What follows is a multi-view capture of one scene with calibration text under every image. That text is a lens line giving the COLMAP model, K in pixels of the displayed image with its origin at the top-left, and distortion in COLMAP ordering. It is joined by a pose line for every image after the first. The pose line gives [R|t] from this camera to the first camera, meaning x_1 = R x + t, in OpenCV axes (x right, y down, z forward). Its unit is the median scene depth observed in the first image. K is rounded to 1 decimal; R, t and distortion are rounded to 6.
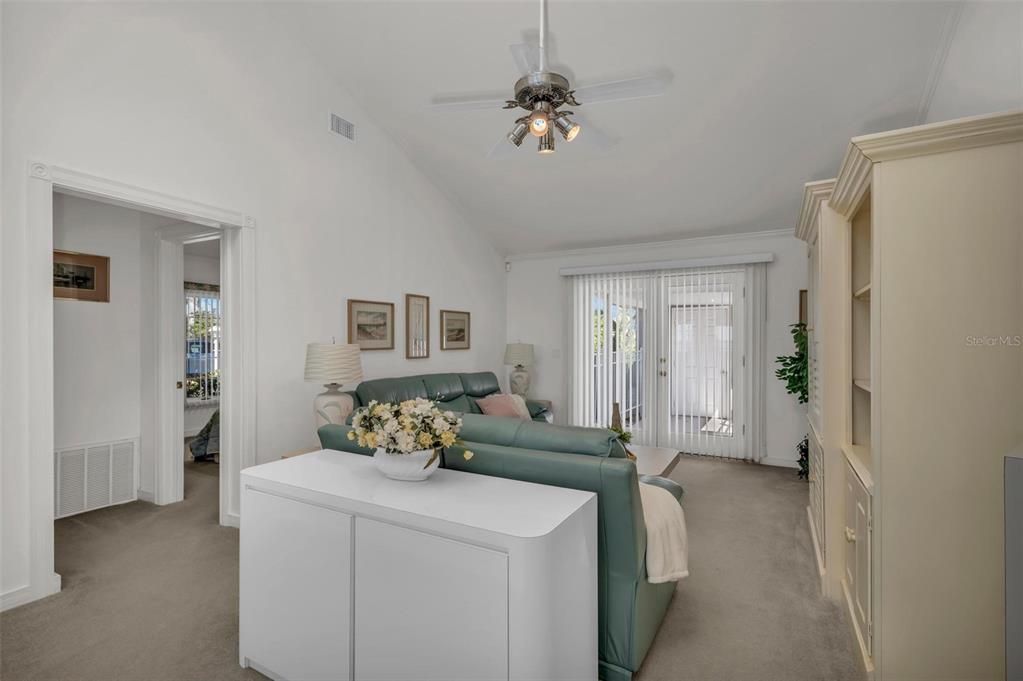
lens RADIAL K [[463.7, 0, 513.9], [0, 463.7, 341.6], [0, 0, 1]] dist [0.014240, 0.000285]
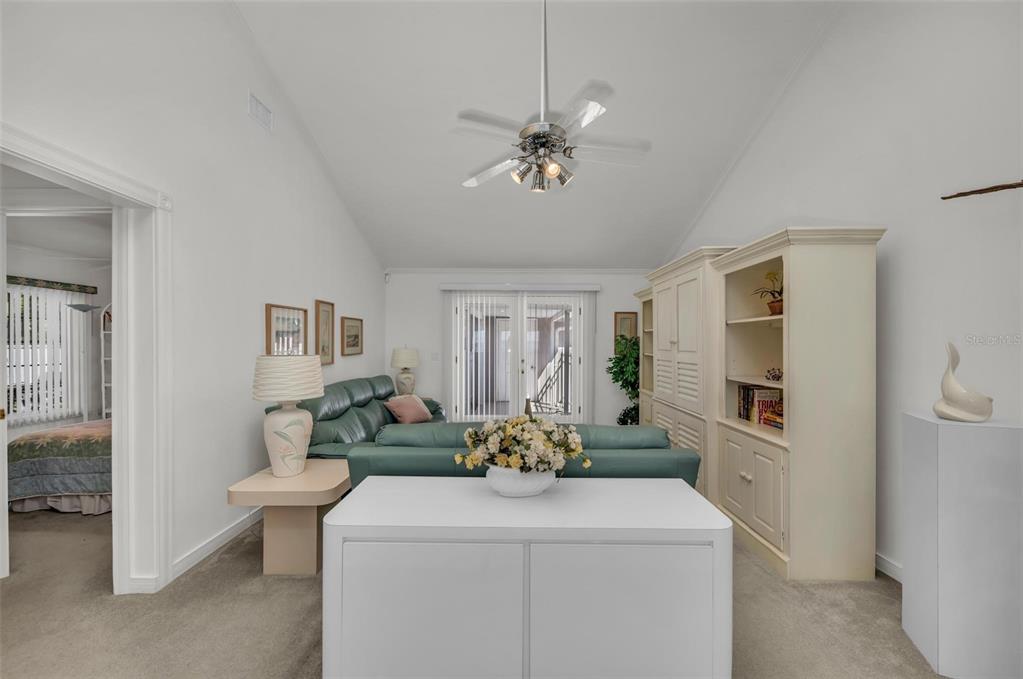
lens RADIAL K [[377.3, 0, 507.7], [0, 377.3, 343.0], [0, 0, 1]] dist [0.011173, -0.001572]
pose [[0.885796, 0.001417, 0.464072, -0.235411], [-0.002805, 0.999993, 0.002301, -0.014153], [-0.464066, -0.003340, 0.885794, 0.102244]]
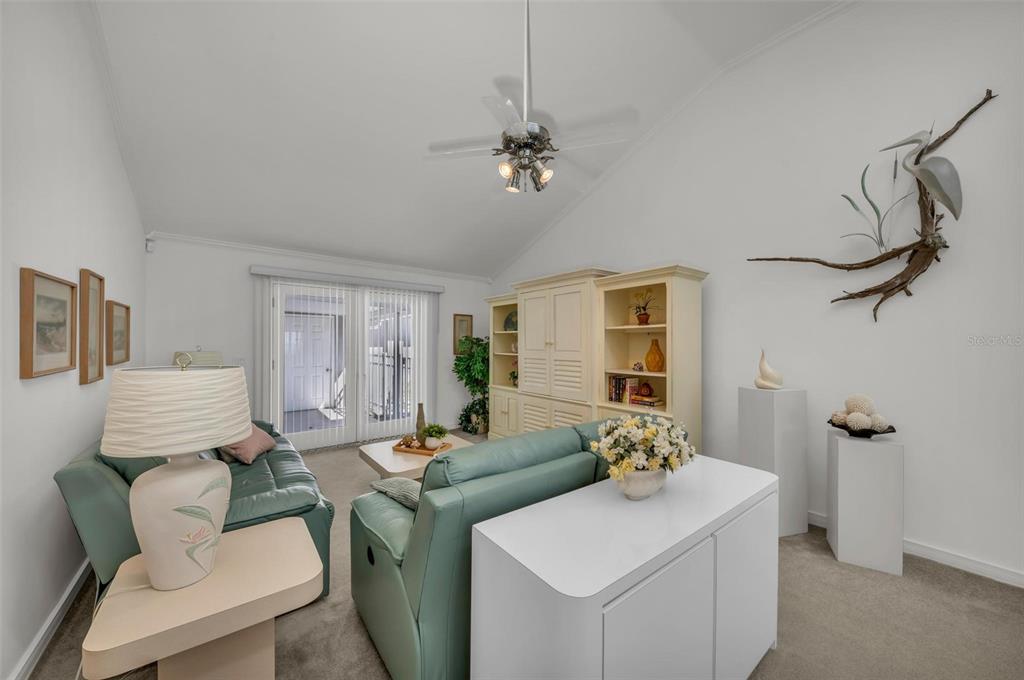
lens RADIAL K [[361.2, 0, 505.6], [0, 361.2, 342.2], [0, 0, 1]] dist [0.001845, -0.002294]
pose [[0.410331, 0.002666, 0.911933, -0.404071], [-0.004166, 0.999991, -0.001049, -0.015811], [-0.911927, -0.003369, 0.410339, 0.349504]]
